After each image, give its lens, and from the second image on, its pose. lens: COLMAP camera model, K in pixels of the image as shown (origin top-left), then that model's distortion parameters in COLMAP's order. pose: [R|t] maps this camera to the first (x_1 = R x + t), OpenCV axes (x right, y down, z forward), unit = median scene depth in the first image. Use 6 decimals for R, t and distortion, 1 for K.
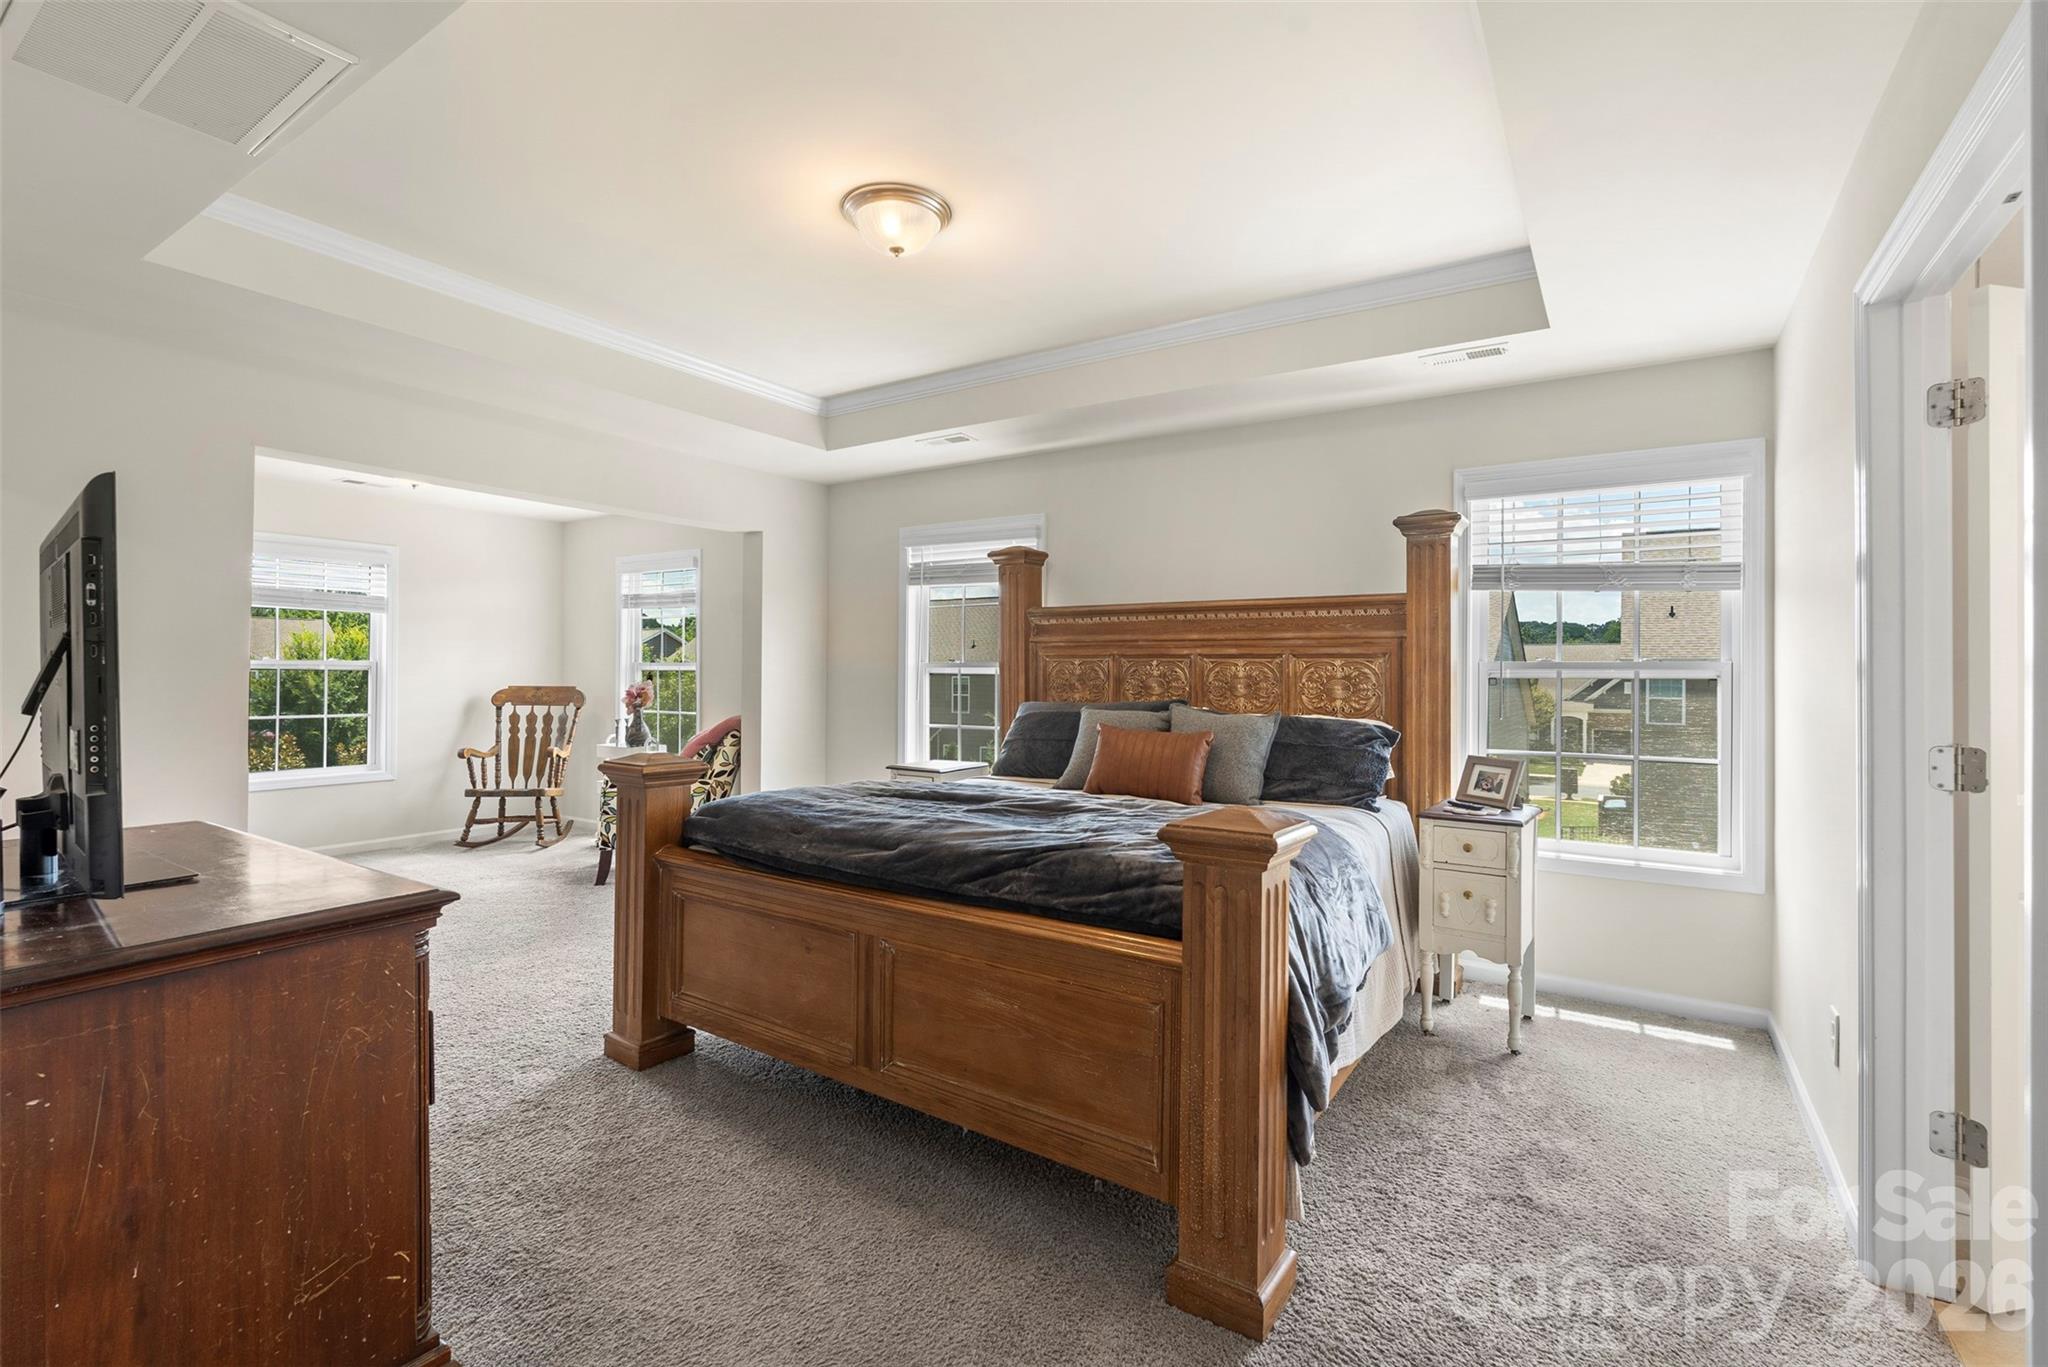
lens RADIAL K [[904.5, 0, 1008.9], [0, 904.5, 677.8], [0, 0, 1]] dist [-0.003476, -0.000732]
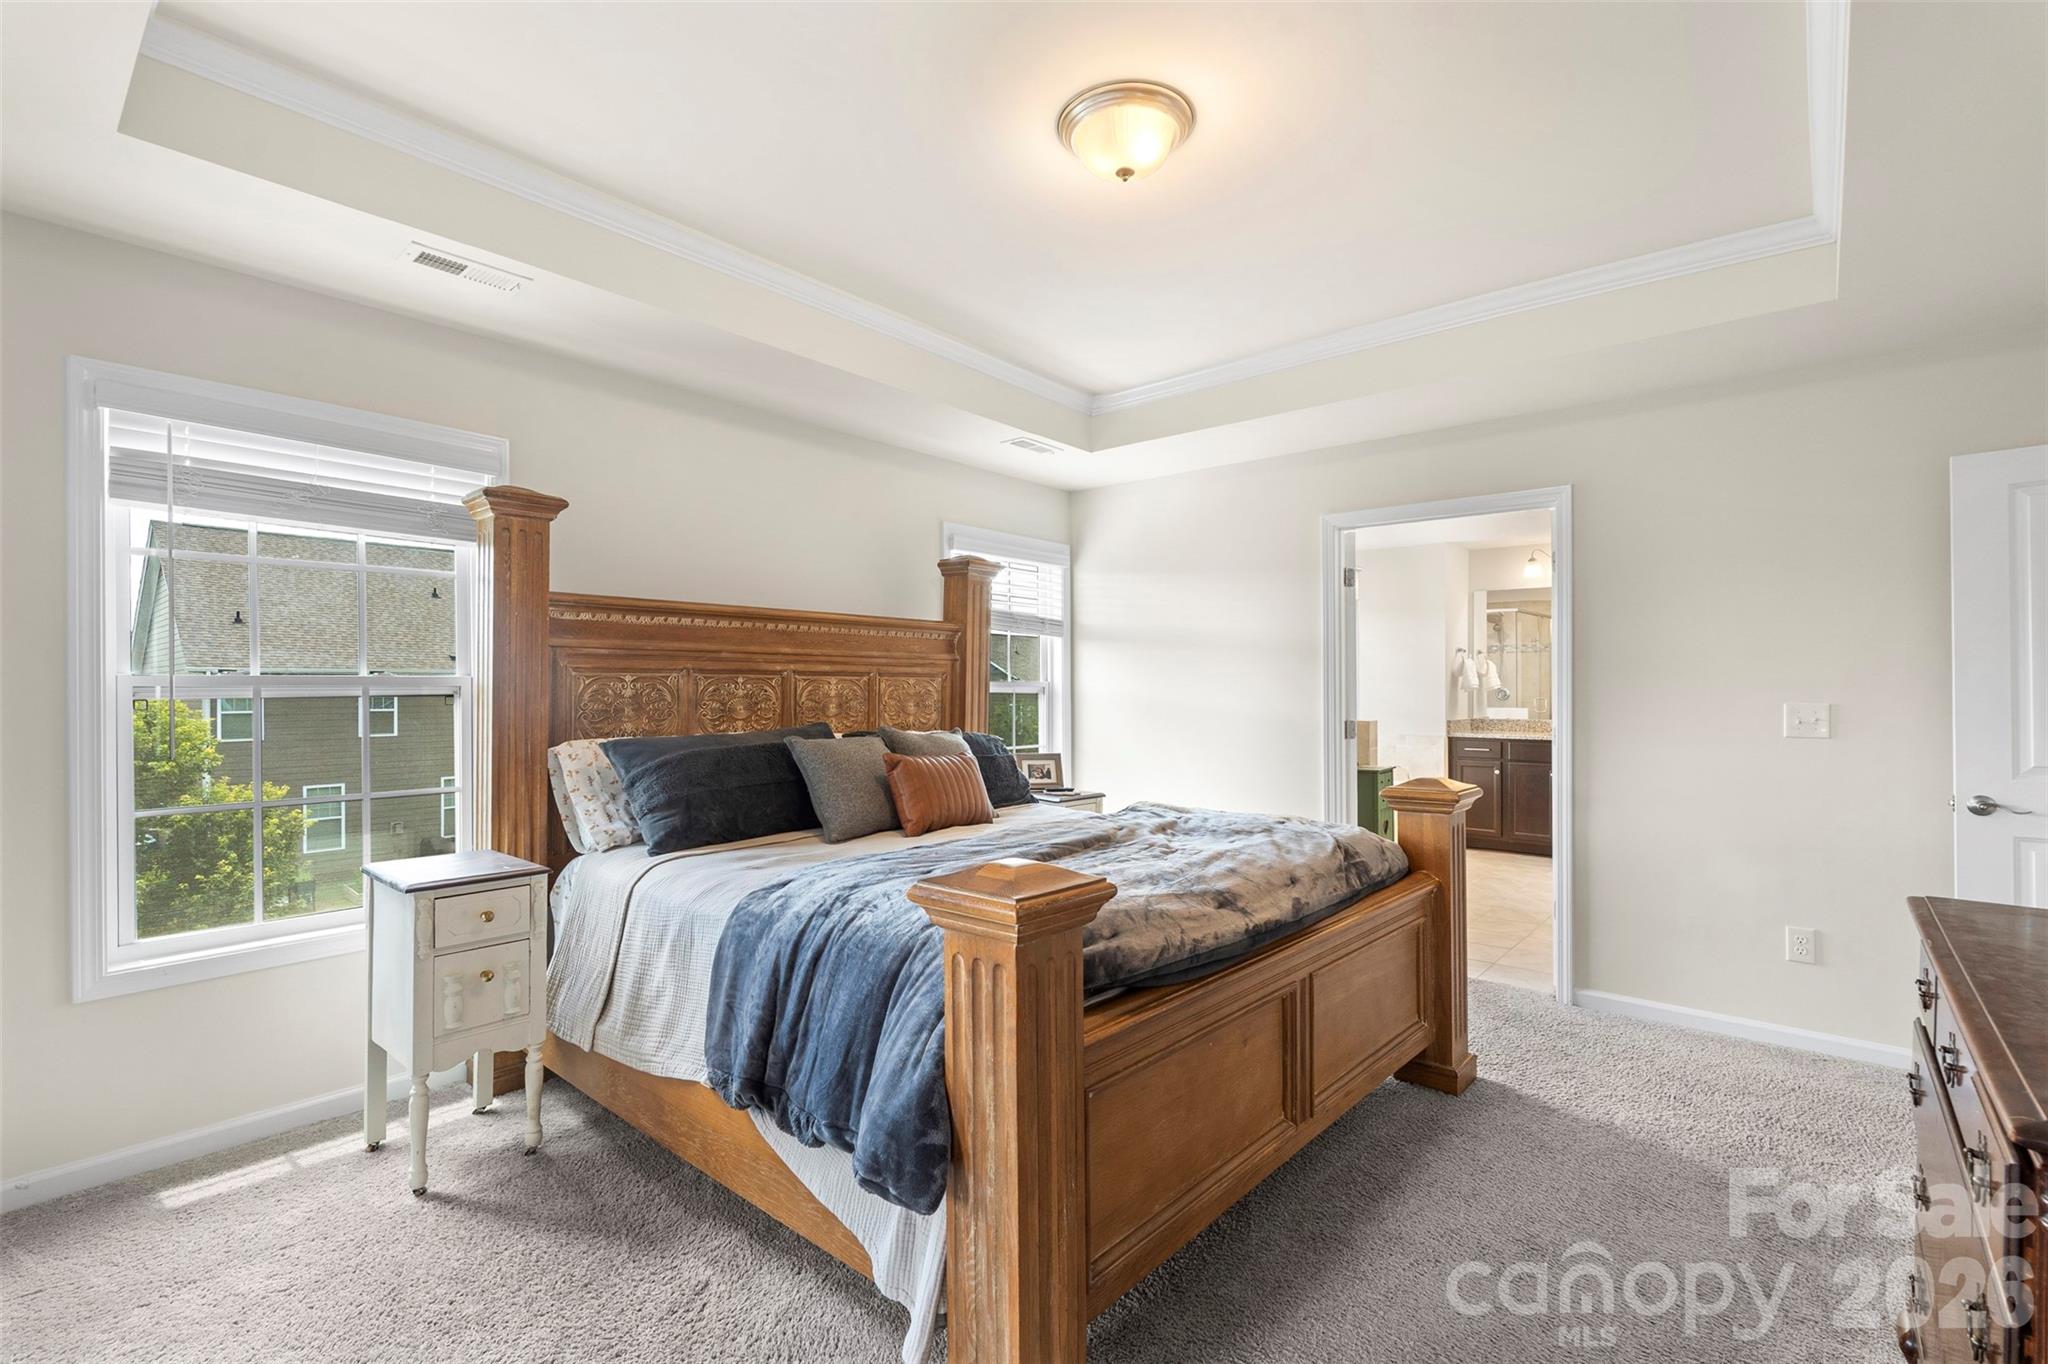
lens RADIAL K [[904.5, 0, 1032.4], [0, 904.5, 688.7], [0, 0, 1]] dist [-0.003476, -0.000732]
pose [[0.143924, -0.006398, 0.989568, -0.599691], [0.006127, 0.999966, 0.005574, -0.011494], [-0.989570, 0.005261, 0.143958, 0.618970]]
